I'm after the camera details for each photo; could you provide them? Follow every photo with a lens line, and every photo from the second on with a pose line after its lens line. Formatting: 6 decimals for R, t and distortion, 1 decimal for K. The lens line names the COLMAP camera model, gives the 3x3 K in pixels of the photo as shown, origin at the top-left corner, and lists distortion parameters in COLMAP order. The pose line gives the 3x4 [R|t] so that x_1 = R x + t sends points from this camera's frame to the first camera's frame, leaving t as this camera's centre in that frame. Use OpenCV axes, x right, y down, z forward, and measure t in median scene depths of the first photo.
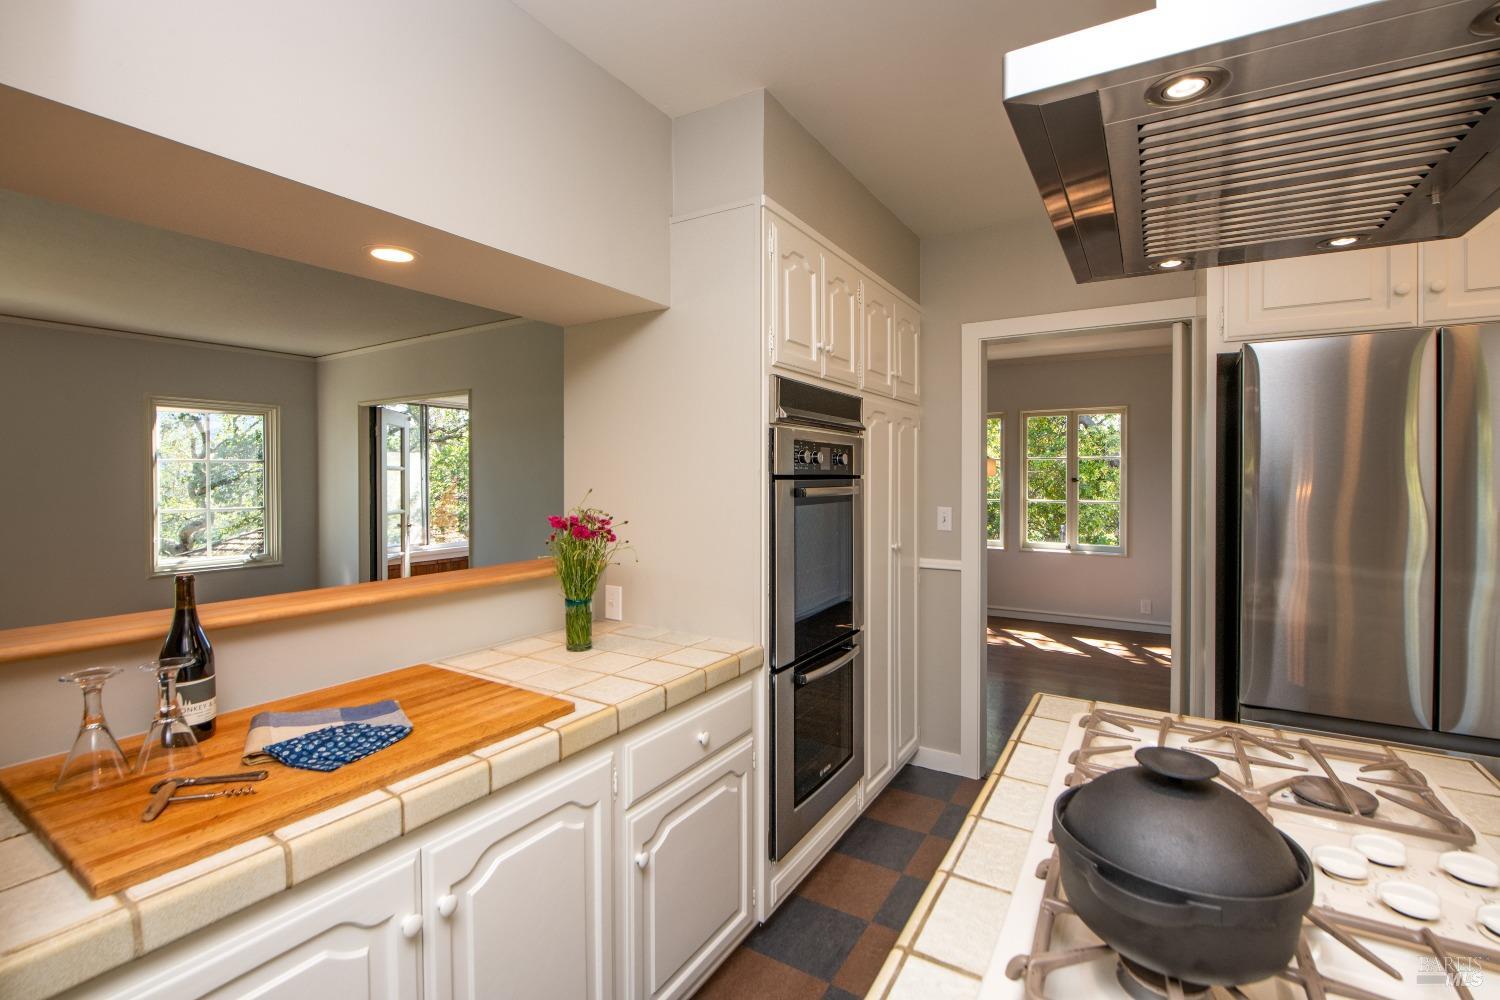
lens RADIAL K [[680.1, 0, 746.6], [0, 680.1, 489.2], [0, 0, 1]] dist [-0.008887, 0.000021]
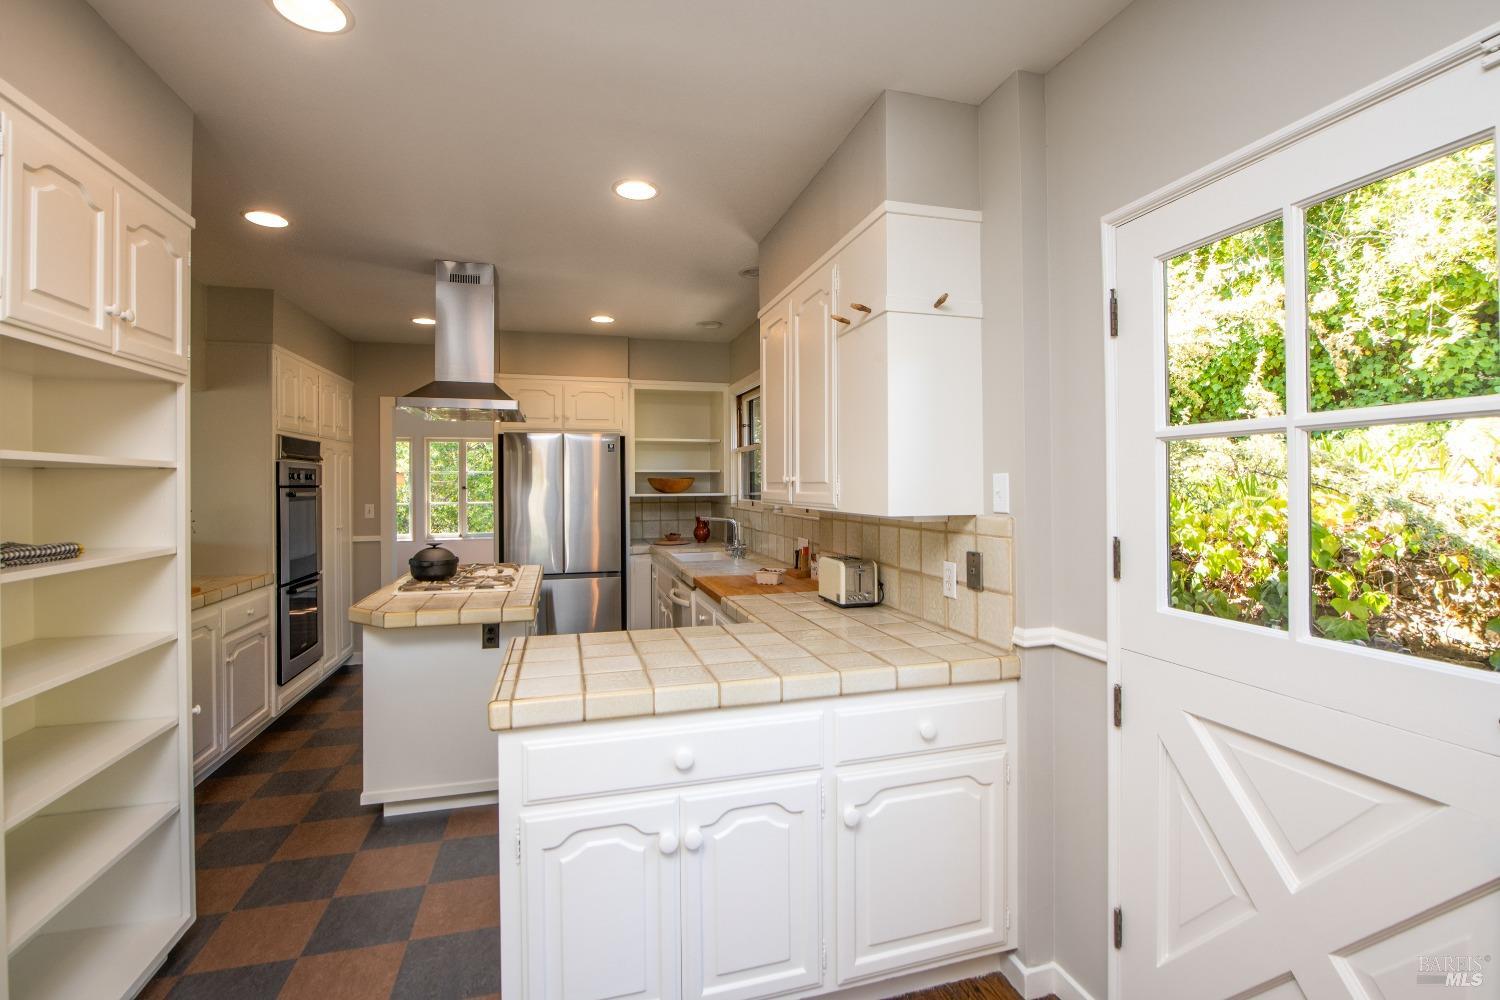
lens RADIAL K [[680.1, 0, 751.3], [0, 680.1, 487.0], [0, 0, 1]] dist [-0.008887, 0.000021]
pose [[0.683662, 0.001263, 0.729798, -0.363138], [0.010659, 0.999875, -0.011716, 0.016188], [-0.729721, 0.015789, 0.683563, -1.057202]]
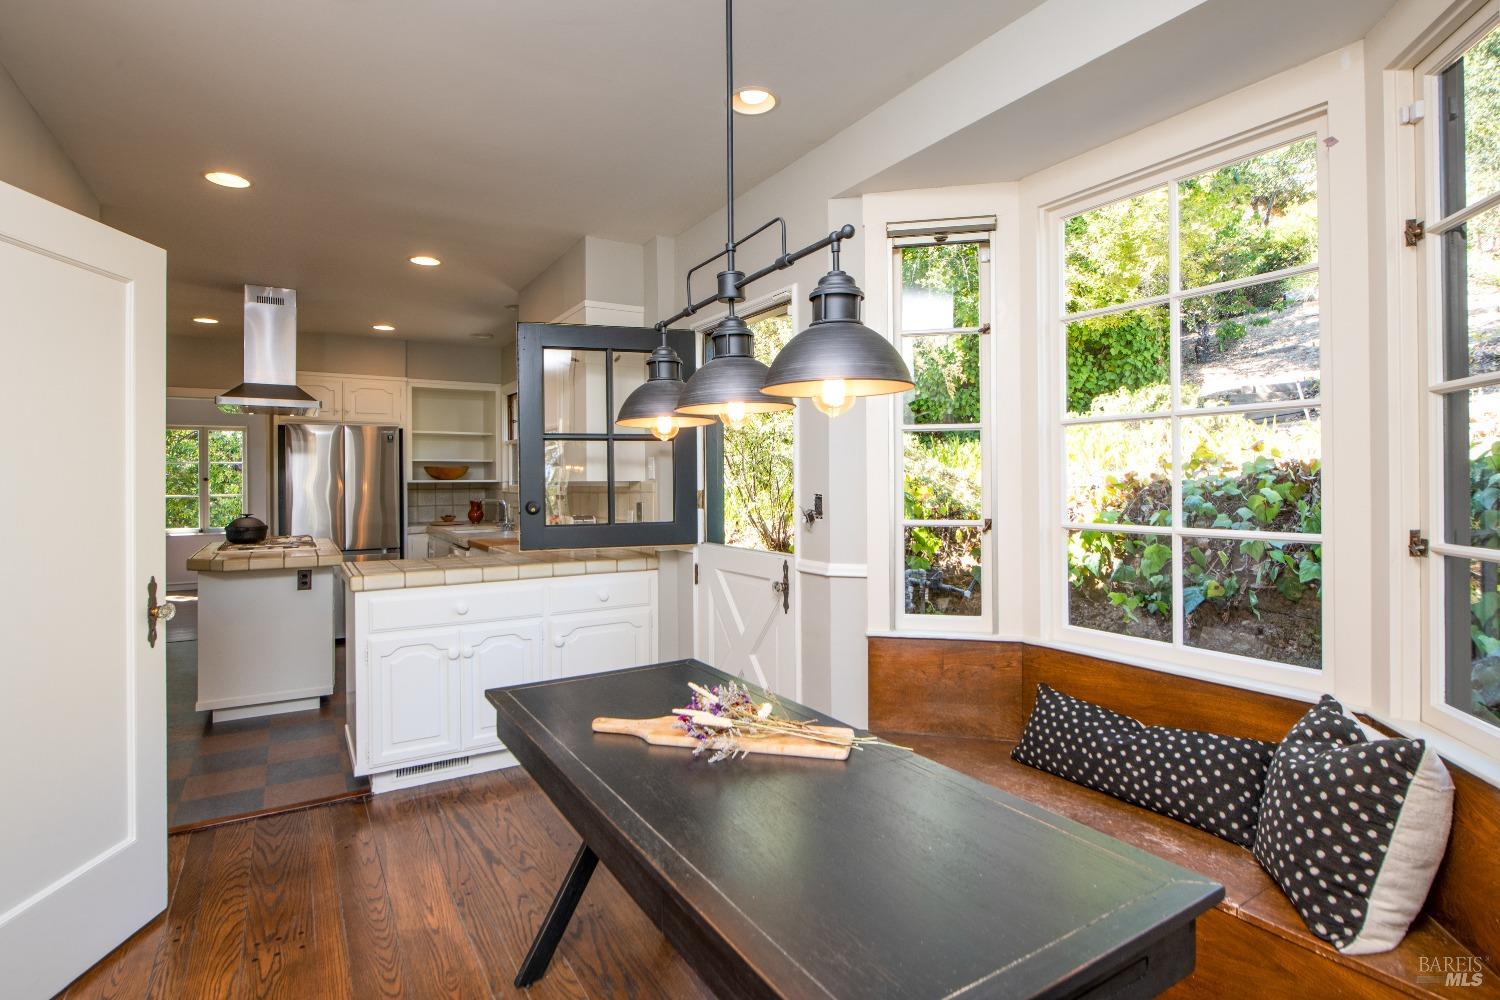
lens RADIAL K [[757.0, 0, 754.8], [0, 757.0, 485.7], [0, 0, 1]] dist [-0.000851, -0.001010]
pose [[0.458205, -0.000798, 0.888846, -0.874359], [0.015679, 0.999851, -0.007185, 0.067227], [-0.888708, 0.017228, 0.458149, -1.627052]]
